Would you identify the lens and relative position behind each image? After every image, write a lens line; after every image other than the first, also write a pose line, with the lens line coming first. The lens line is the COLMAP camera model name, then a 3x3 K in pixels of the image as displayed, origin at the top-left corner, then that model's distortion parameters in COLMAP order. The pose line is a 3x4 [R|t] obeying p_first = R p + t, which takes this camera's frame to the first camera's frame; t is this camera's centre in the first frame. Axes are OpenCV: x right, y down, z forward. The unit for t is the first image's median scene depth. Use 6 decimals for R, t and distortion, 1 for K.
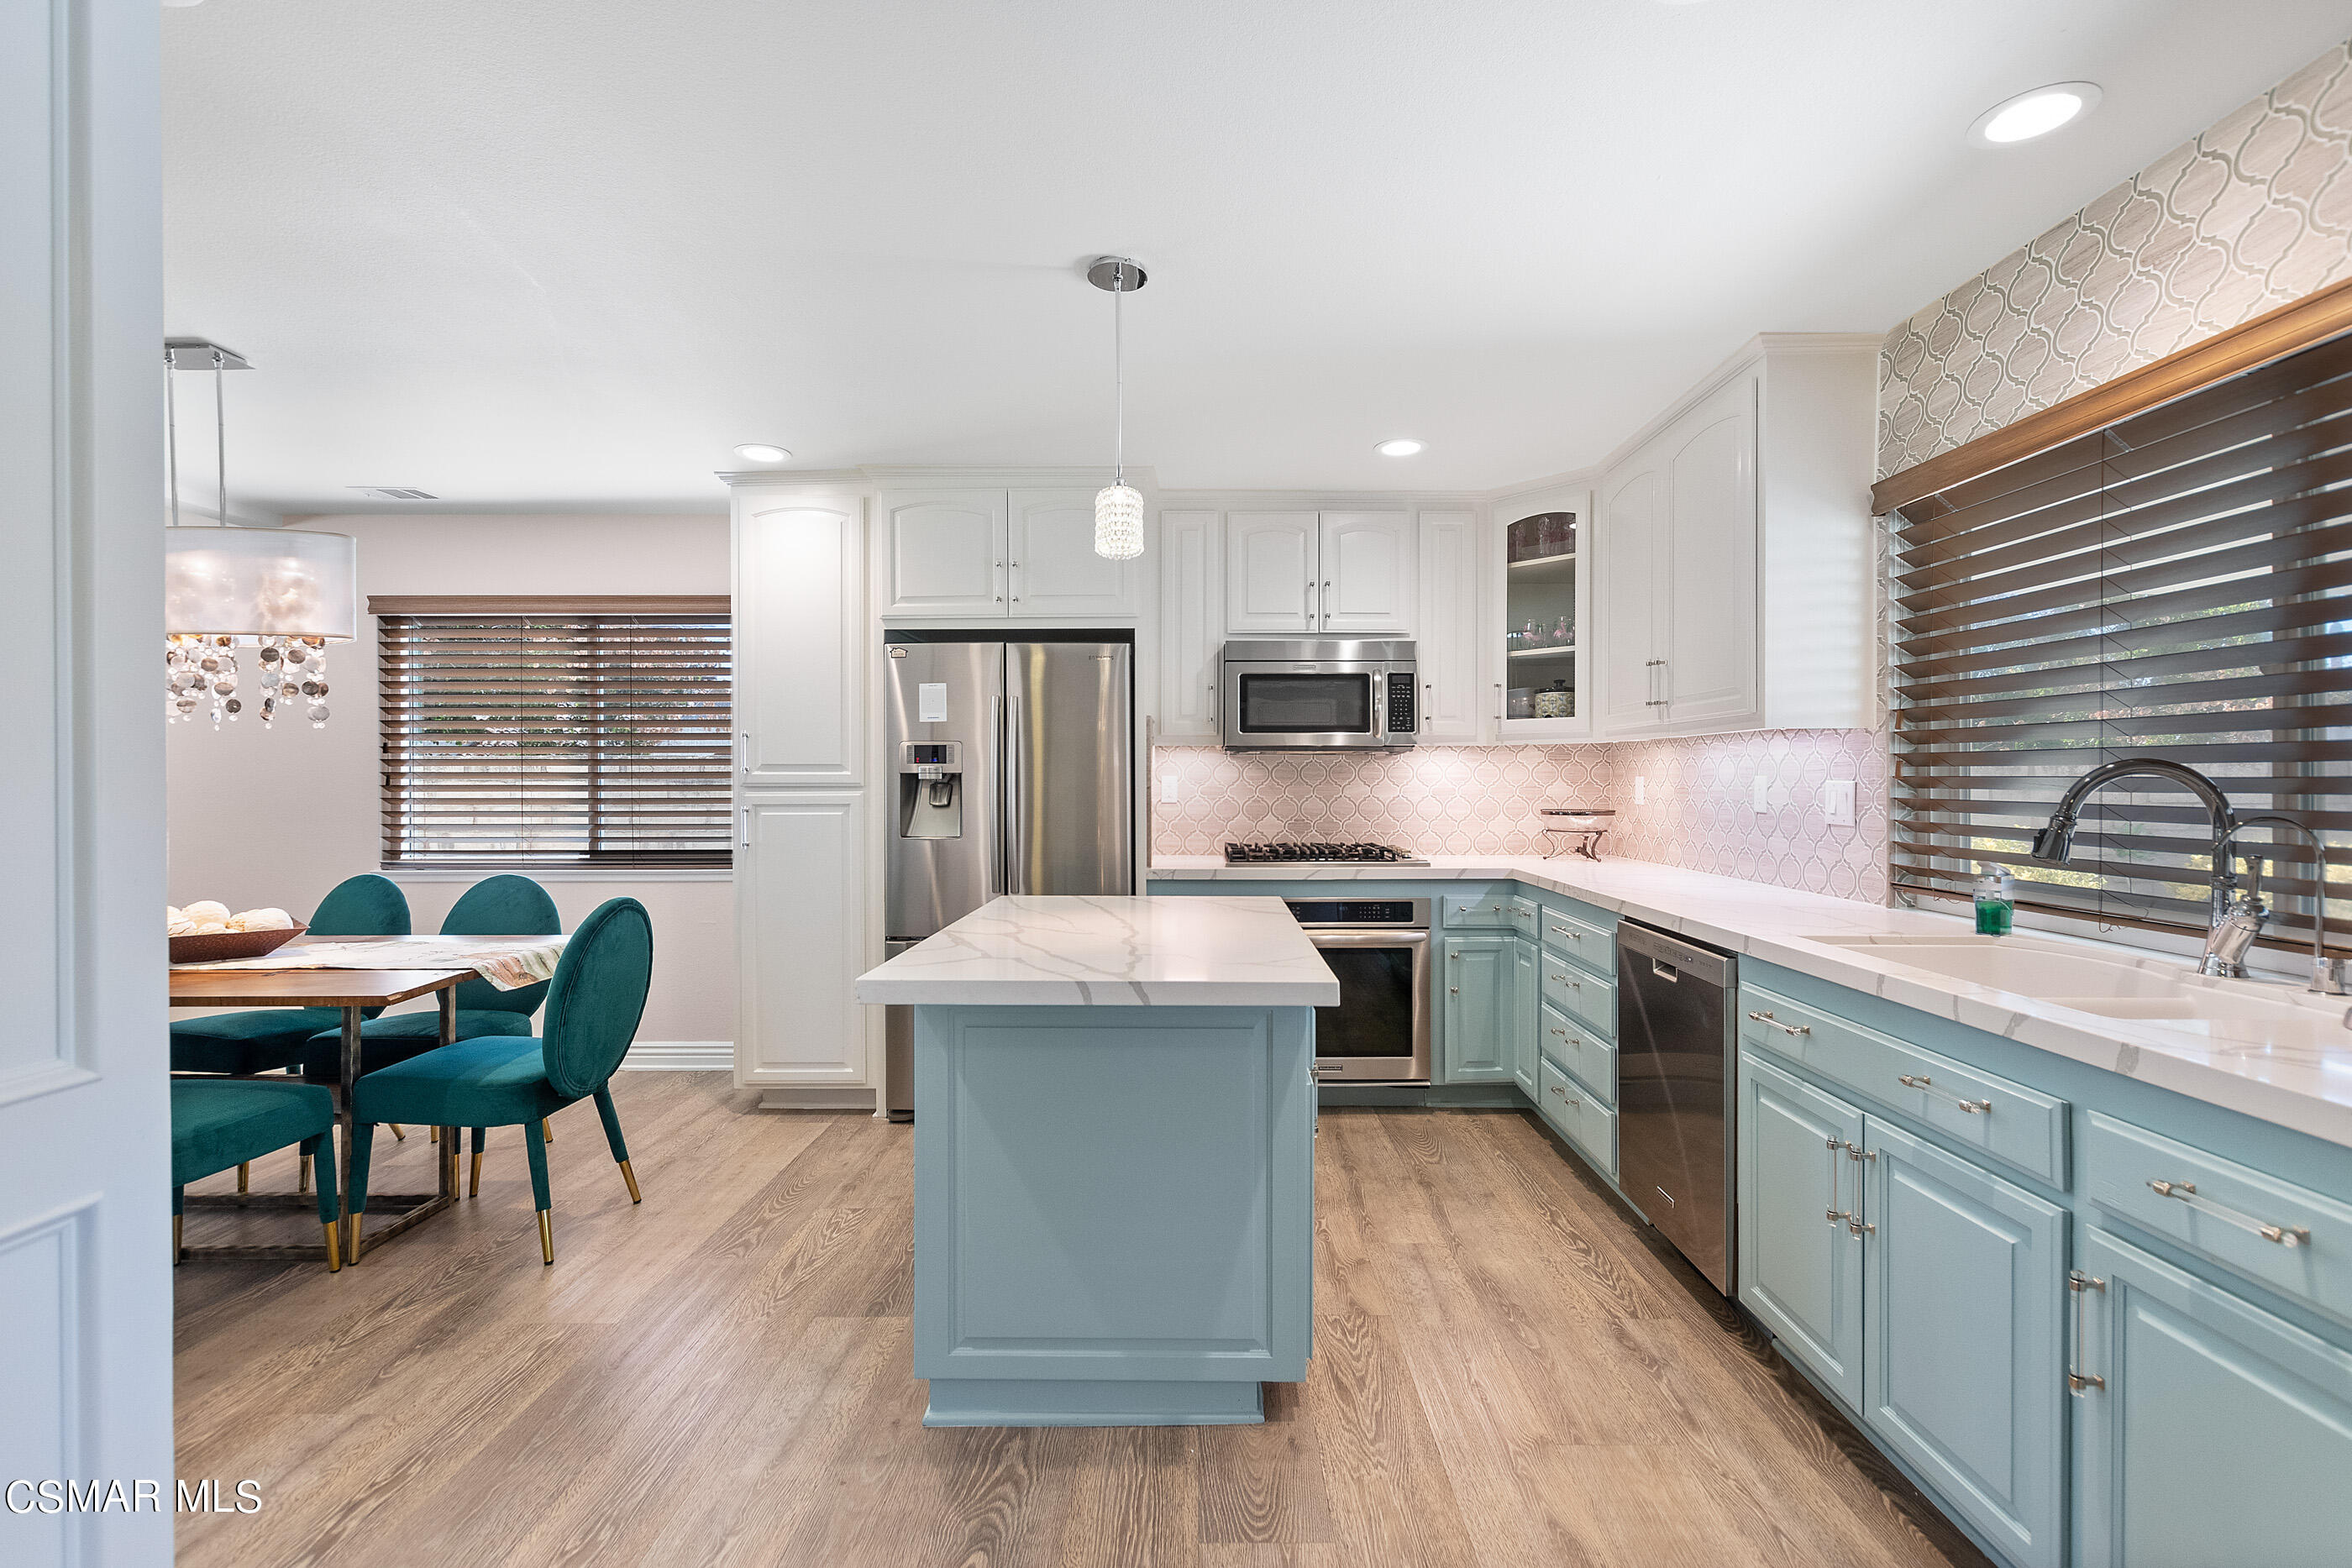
lens RADIAL K [[1027.0, 0, 1186.4], [0, 1027.0, 790.4], [0, 0, 1]] dist [0.003494, -0.000051]
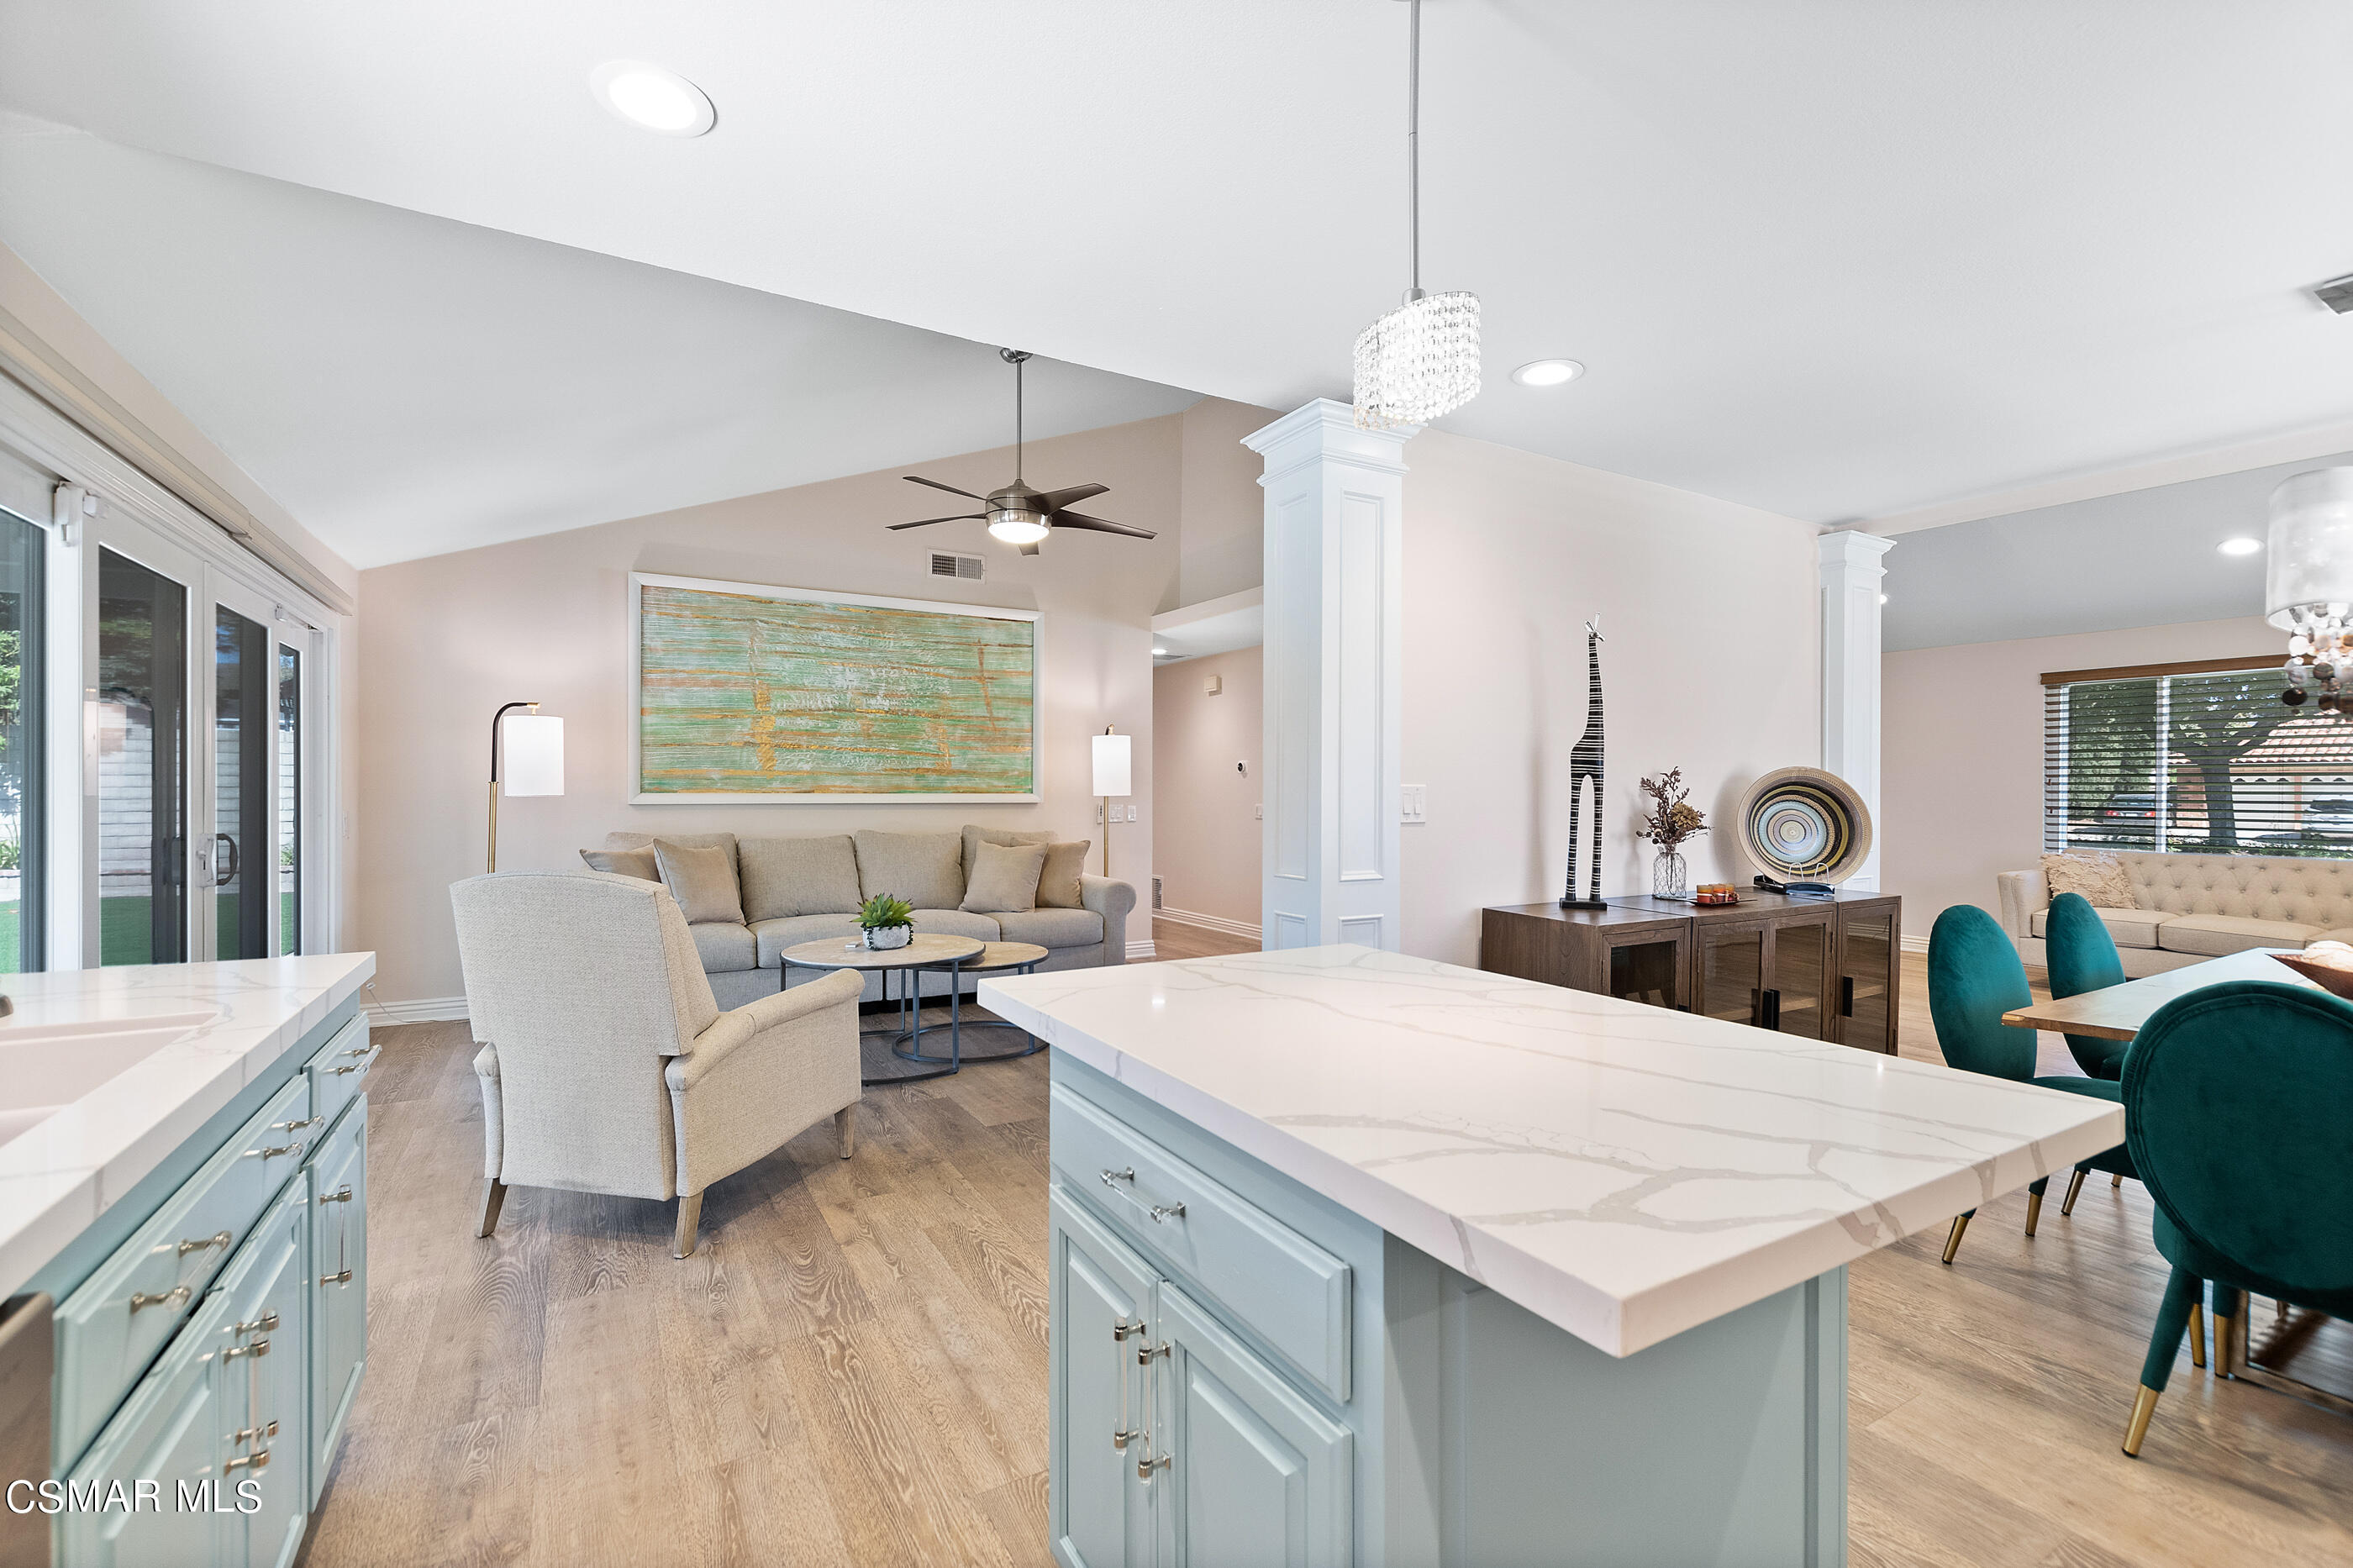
lens RADIAL K [[1020.7, 0, 1182.1], [0, 1020.7, 788.6], [0, 0, 1]] dist [0.002066, 0.000033]
pose [[-0.858694, -0.000753, -0.512488, 0.213249], [-0.007325, 0.999915, 0.010804, -0.007439], [0.512436, 0.013031, -0.858626, 0.845454]]
